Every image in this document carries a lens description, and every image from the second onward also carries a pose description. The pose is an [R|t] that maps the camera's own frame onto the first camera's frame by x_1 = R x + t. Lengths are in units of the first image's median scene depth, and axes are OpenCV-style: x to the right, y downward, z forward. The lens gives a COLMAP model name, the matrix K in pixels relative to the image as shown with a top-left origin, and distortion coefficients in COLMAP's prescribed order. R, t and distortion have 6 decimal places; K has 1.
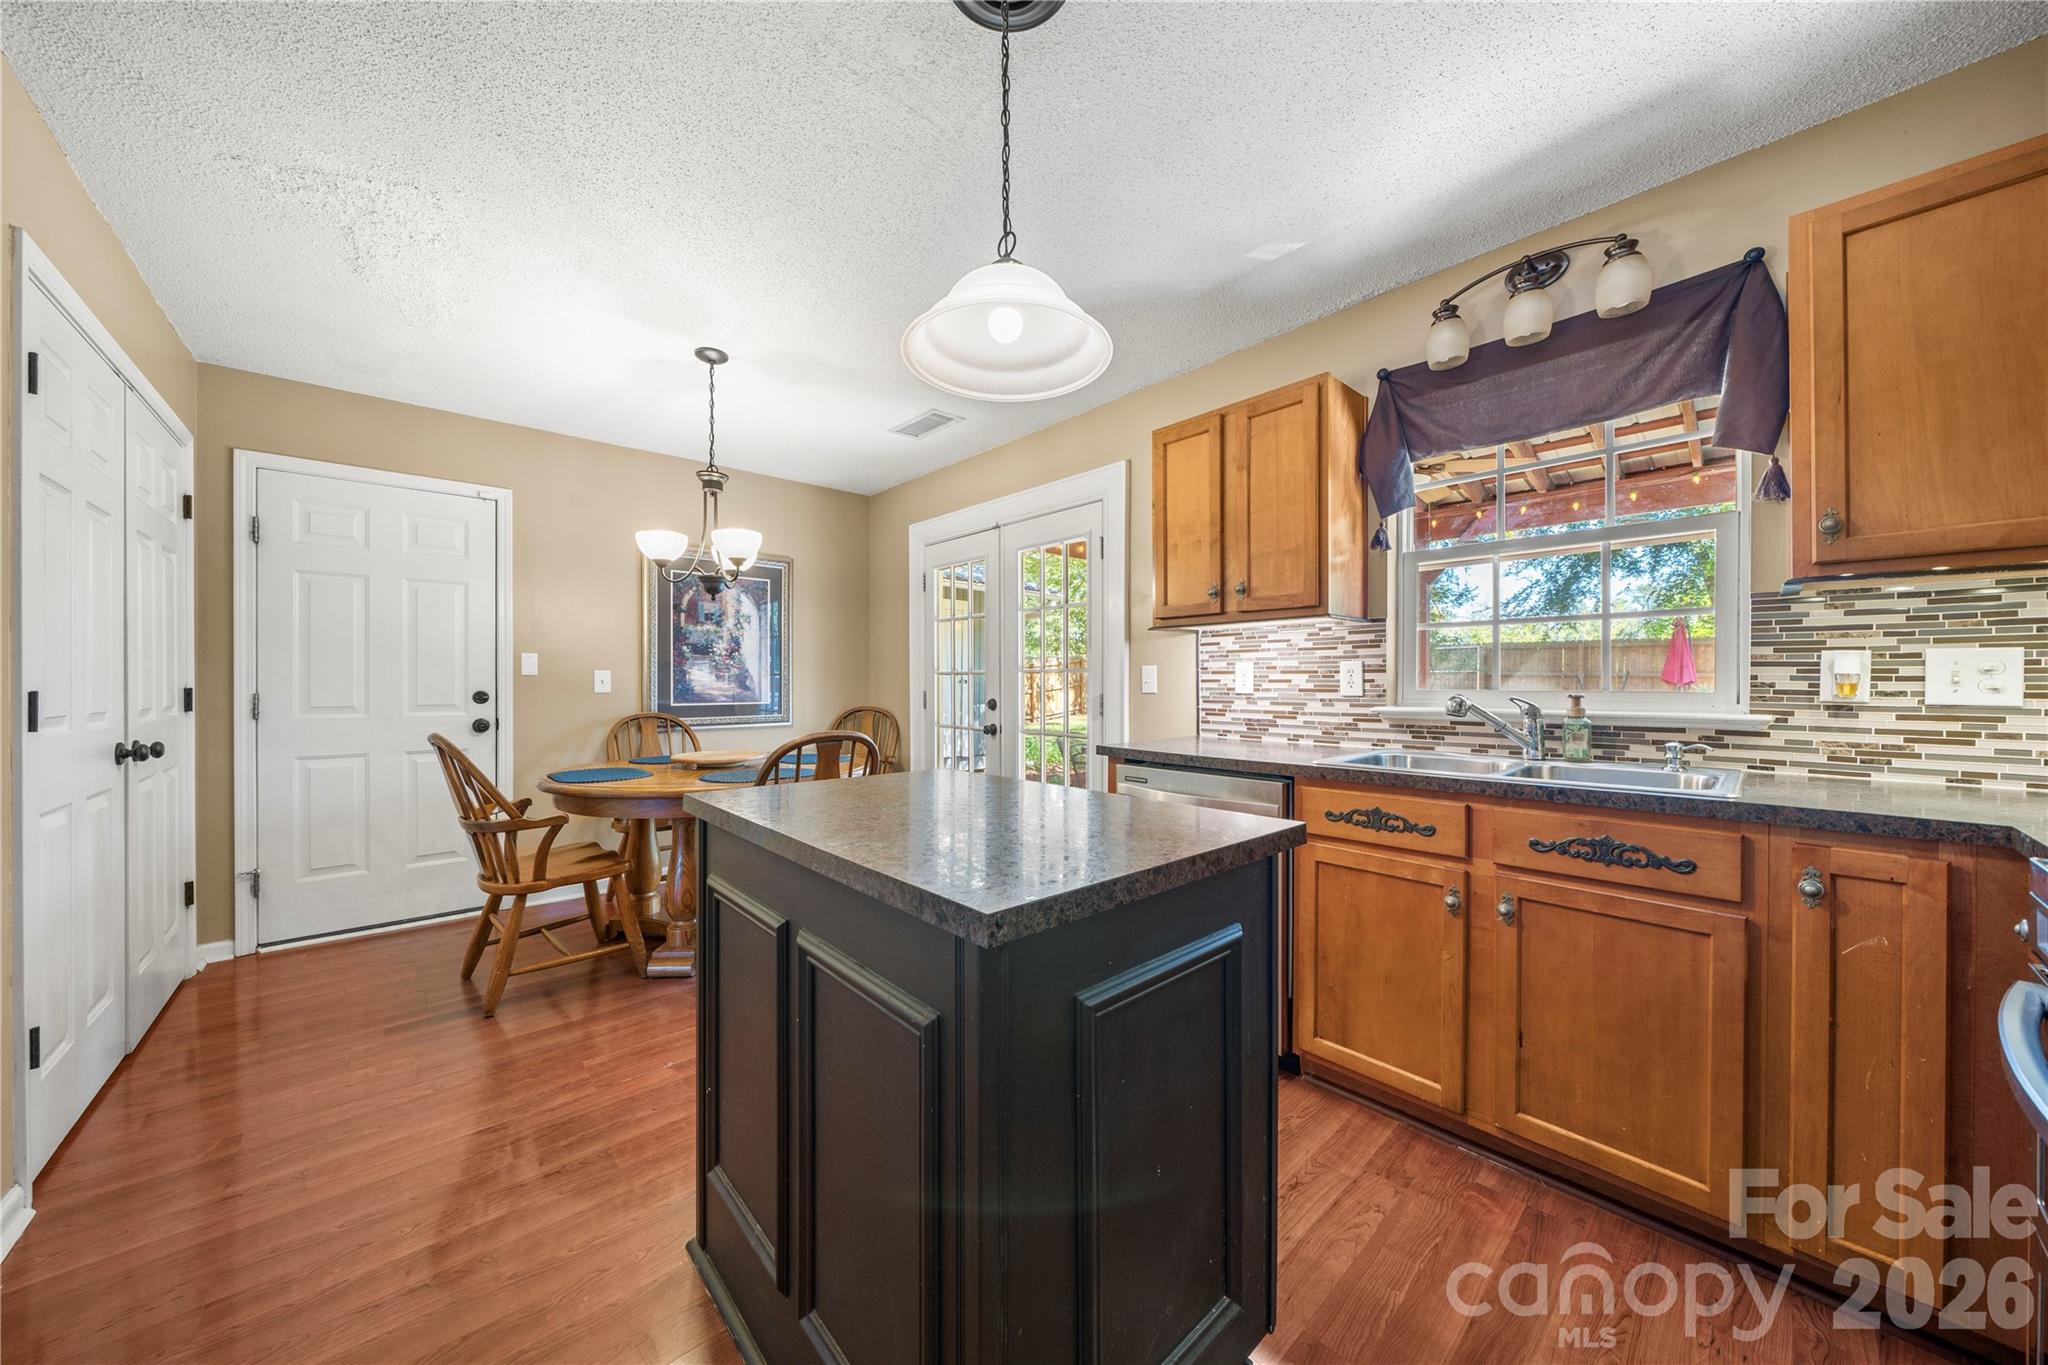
lens RADIAL K [[698.1, 0, 1024.0], [0, 698.1, 682.5], [0, 0, 1]] dist [-0.005777, -0.000053]
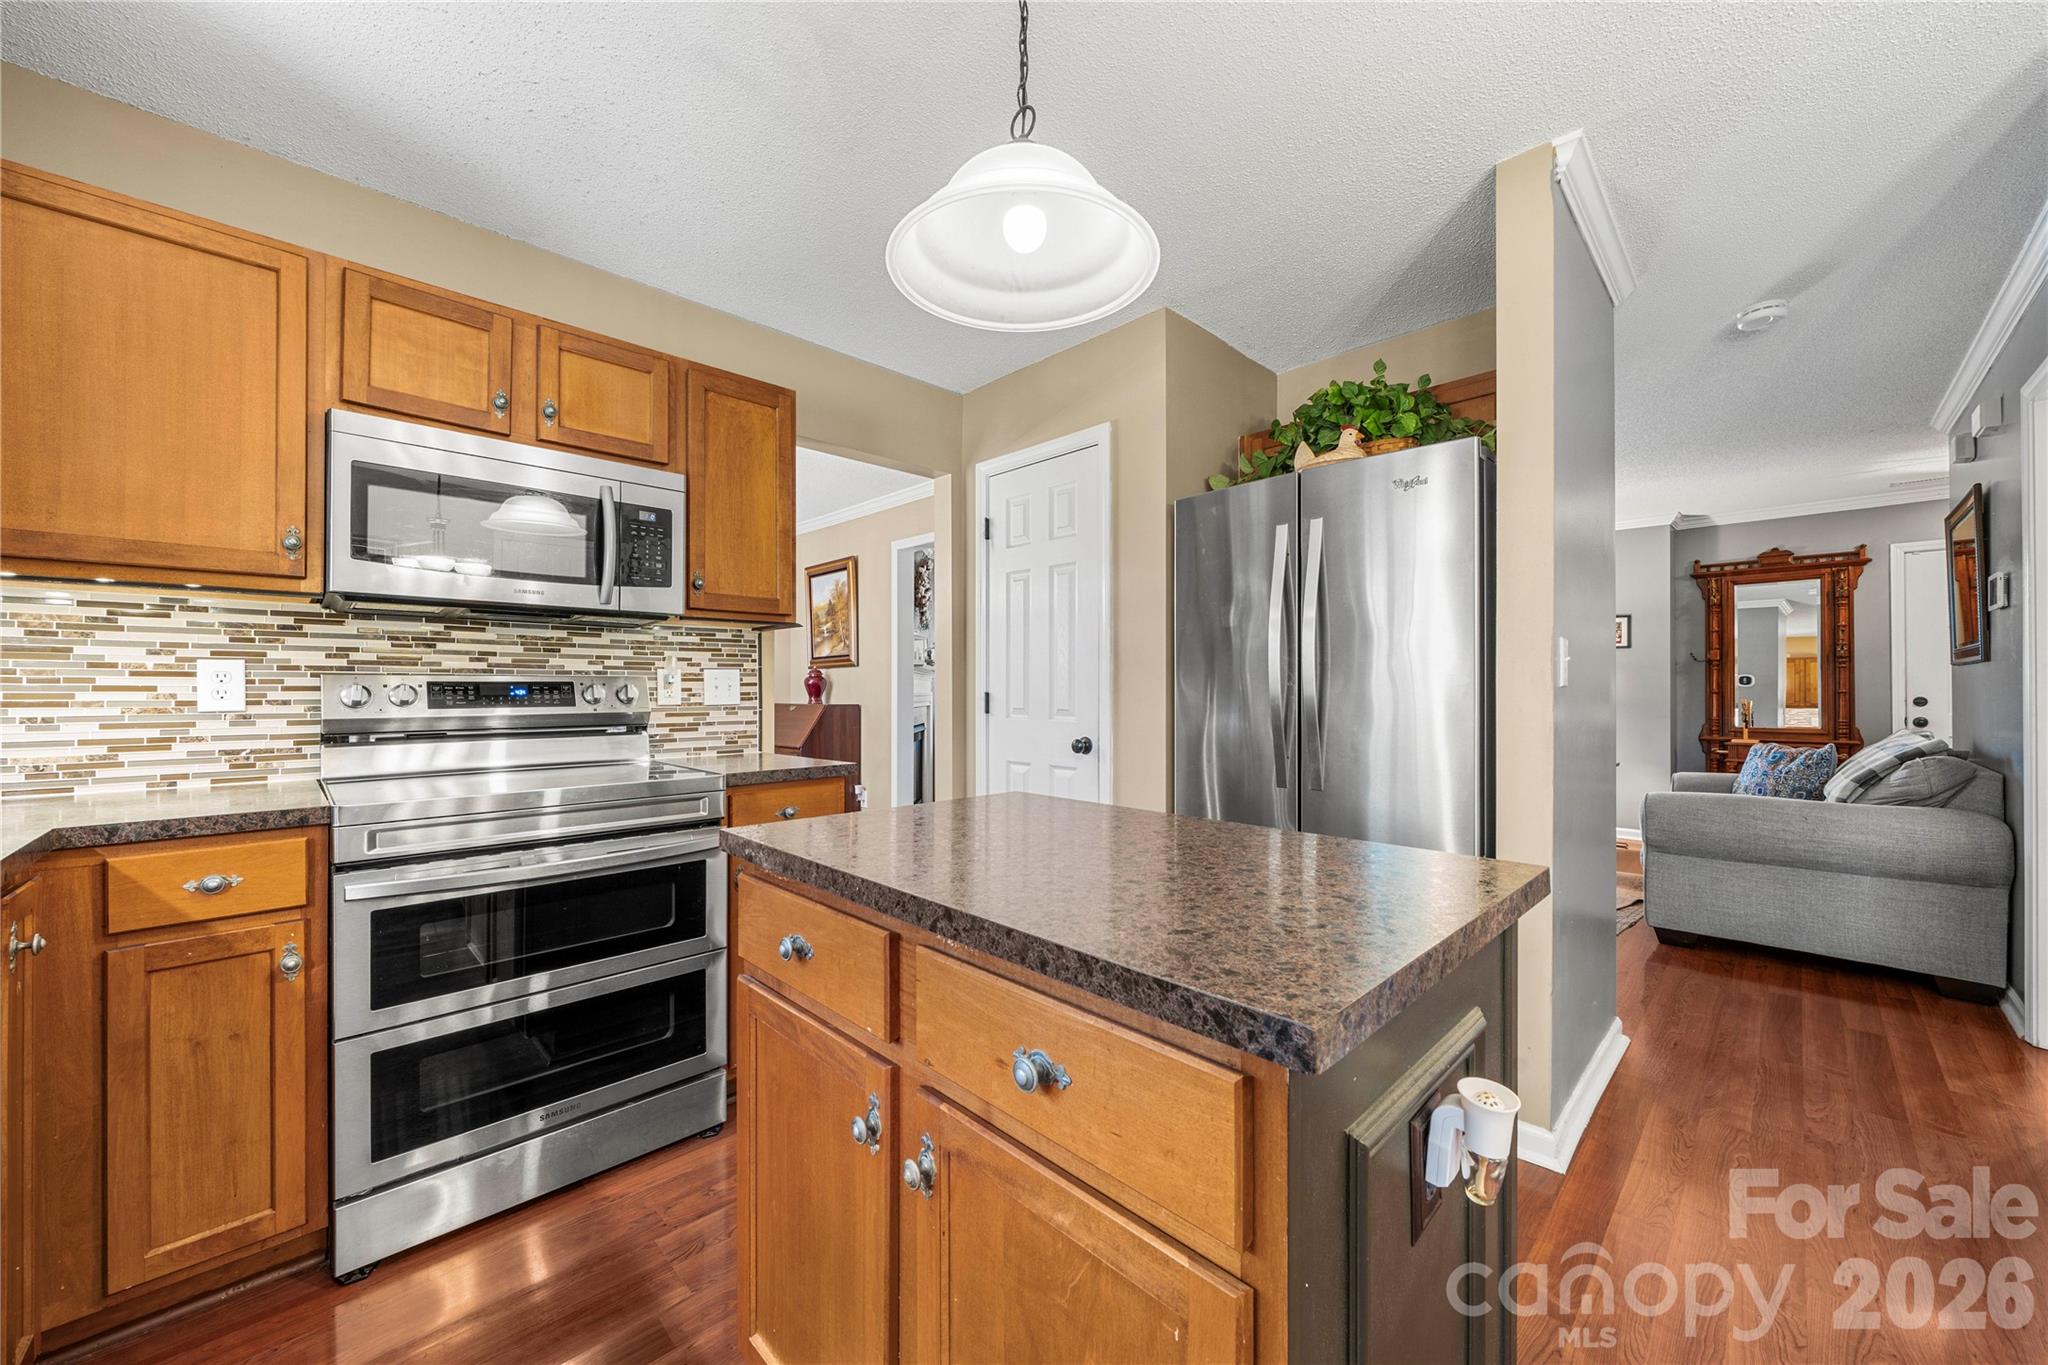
lens RADIAL K [[761.4, 0, 1015.2], [0, 761.4, 684.9], [0, 0, 1]] dist [-0.004296, -0.000307]
pose [[-0.999670, 0.000789, -0.025687, 0.001250], [0.000918, 0.999987, -0.005040, -0.001609], [0.025682, -0.005061, -0.999657, 1.343052]]
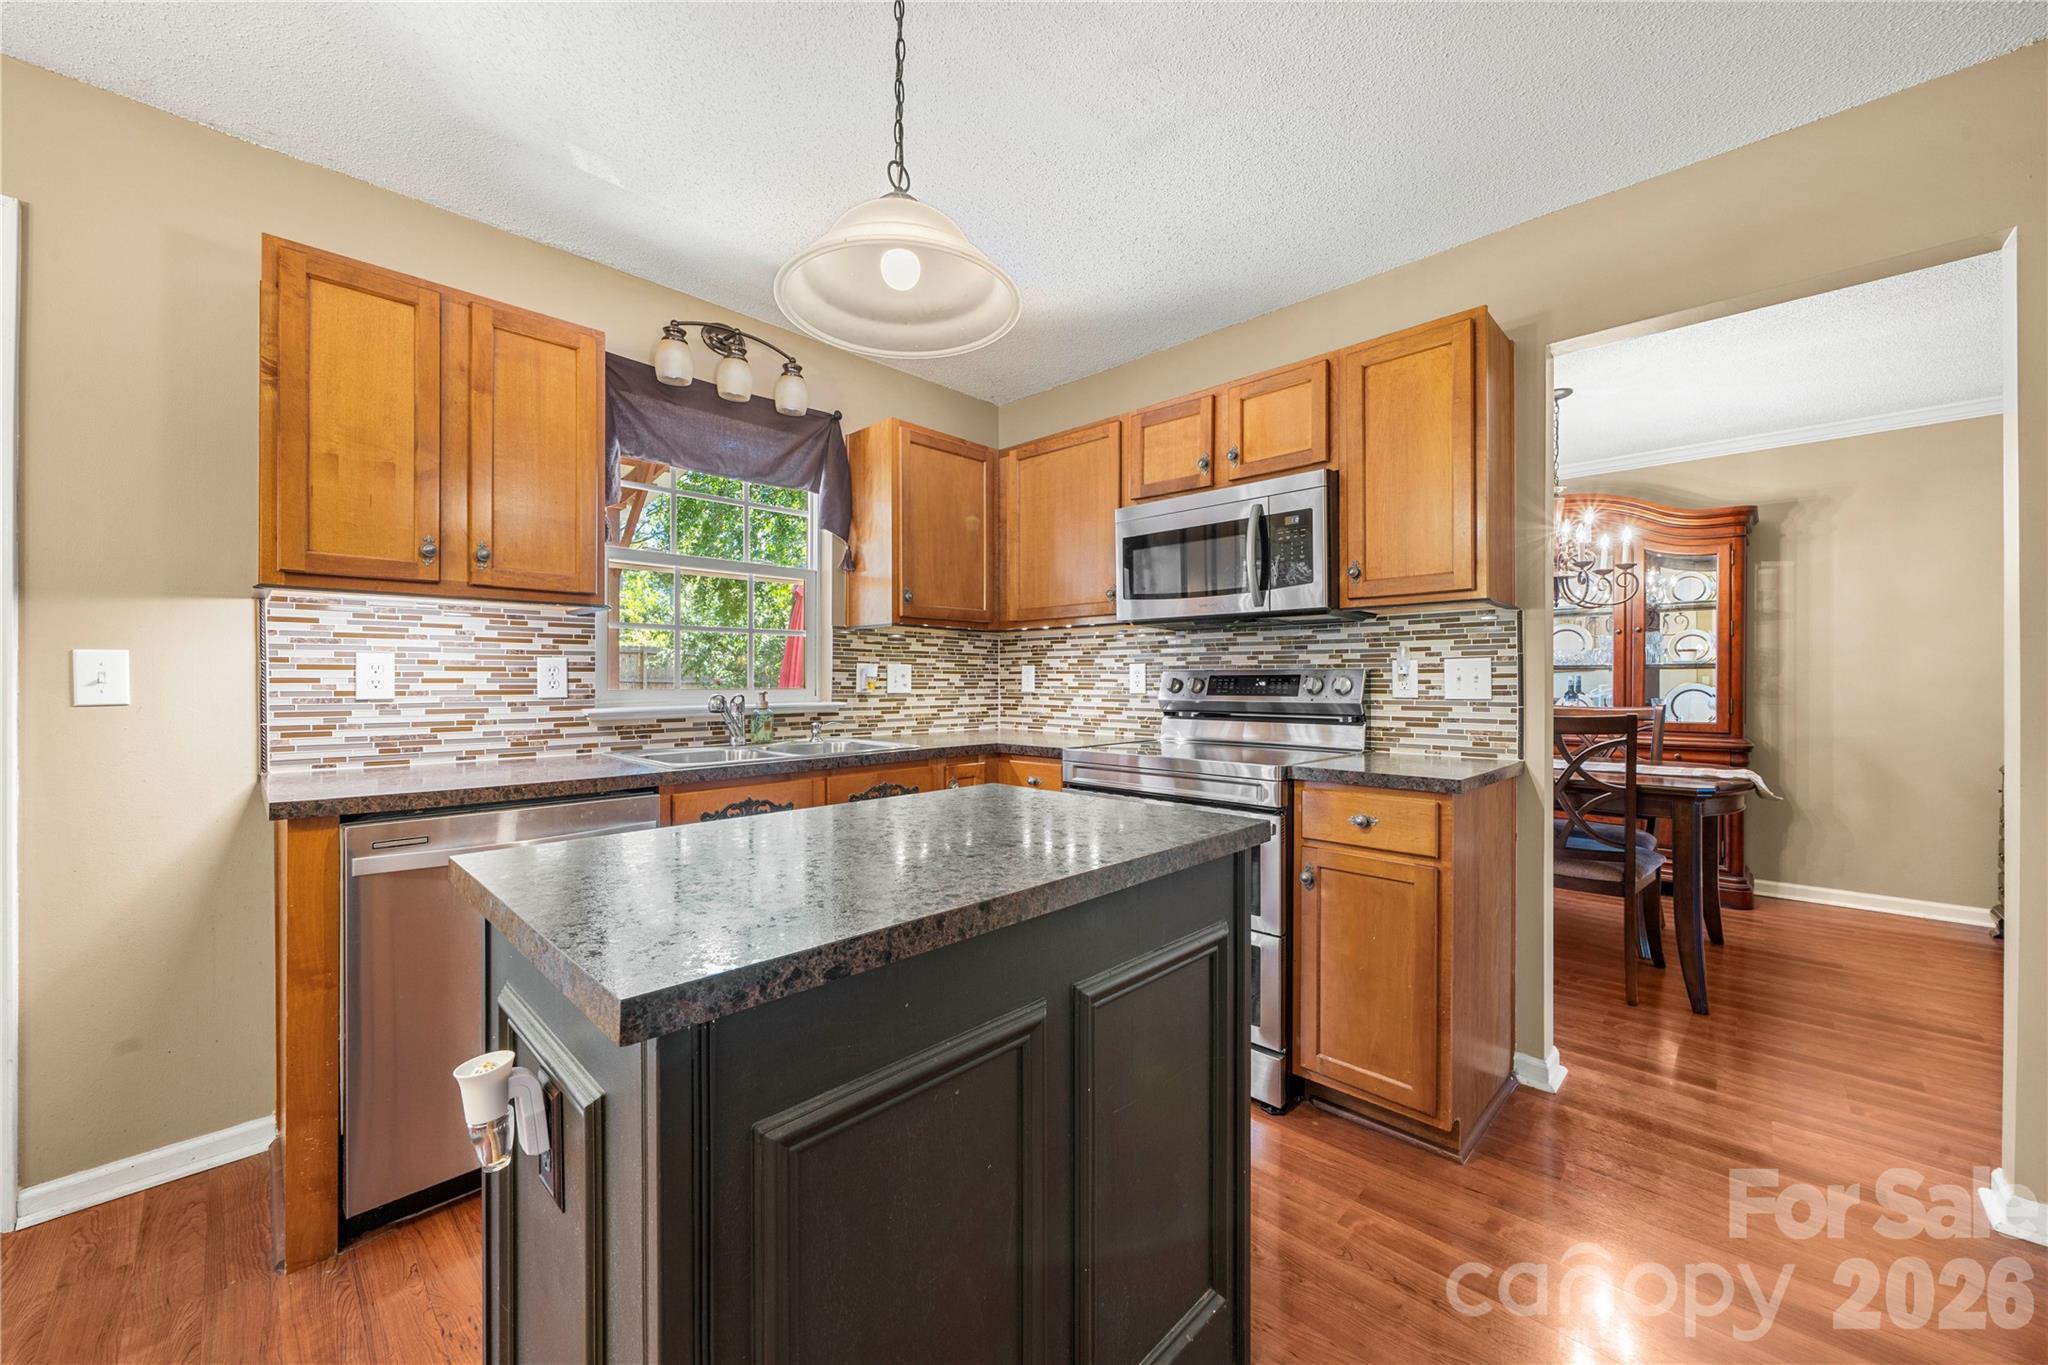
lens RADIAL K [[762.5, 0, 1024.0], [0, 762.5, 682.5], [0, 0, 1]] dist [-0.001146, -0.000155]
pose [[-0.064470, -0.003292, 0.997914, -0.713023], [0.000410, 0.999994, 0.003326, -0.003975], [-0.997920, 0.000623, -0.064469, 0.663721]]
